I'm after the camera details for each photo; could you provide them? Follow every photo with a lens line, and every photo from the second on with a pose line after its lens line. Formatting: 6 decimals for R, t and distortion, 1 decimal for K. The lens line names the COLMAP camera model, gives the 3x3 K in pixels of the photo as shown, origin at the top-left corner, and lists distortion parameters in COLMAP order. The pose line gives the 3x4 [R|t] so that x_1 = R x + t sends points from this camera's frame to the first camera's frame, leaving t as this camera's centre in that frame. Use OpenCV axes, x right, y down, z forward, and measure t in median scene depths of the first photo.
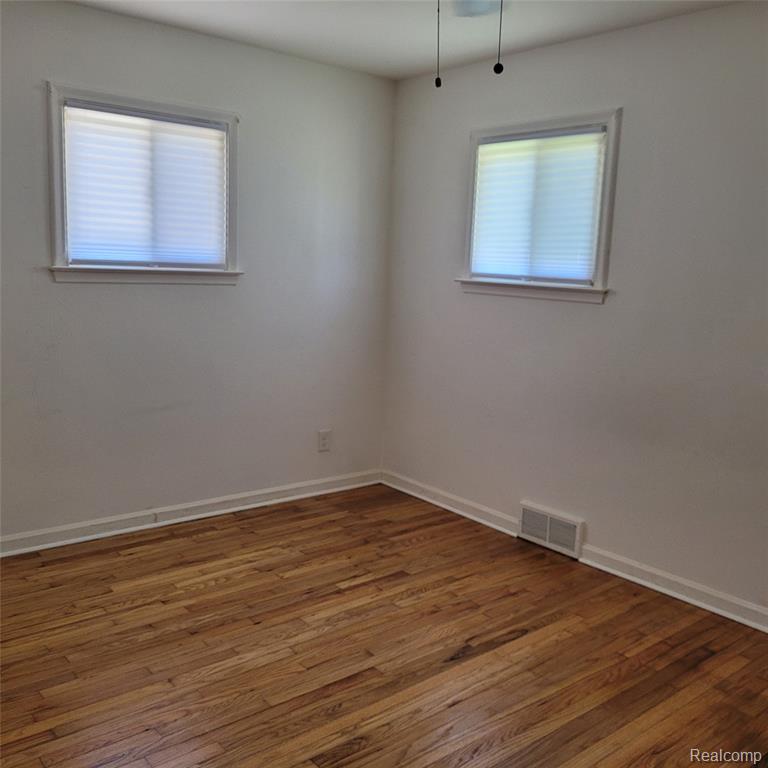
lens RADIAL K [[777.4, 0, 380.7], [0, 777.4, 381.2], [0, 0, 1]] dist [0.038844, -0.042094]
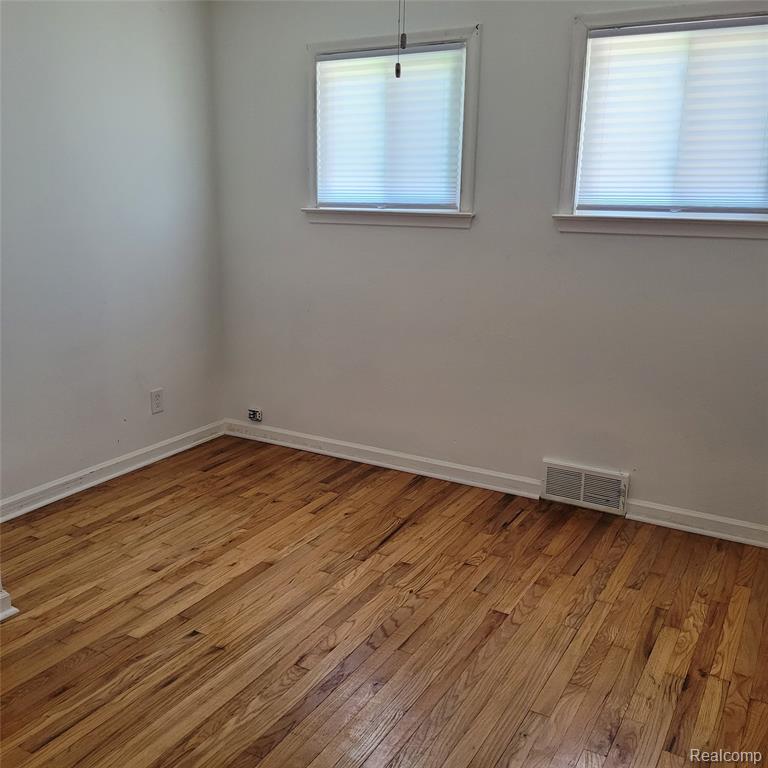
lens RADIAL K [[751.0, 0, 384.4], [0, 751.0, 361.8], [0, 0, 1]] dist [-0.011094, -0.009776]
pose [[0.941108, -0.101923, 0.322378, -0.253979], [0.077740, 0.993166, 0.087055, -0.045248], [-0.329047, -0.056866, 0.942600, 0.255745]]
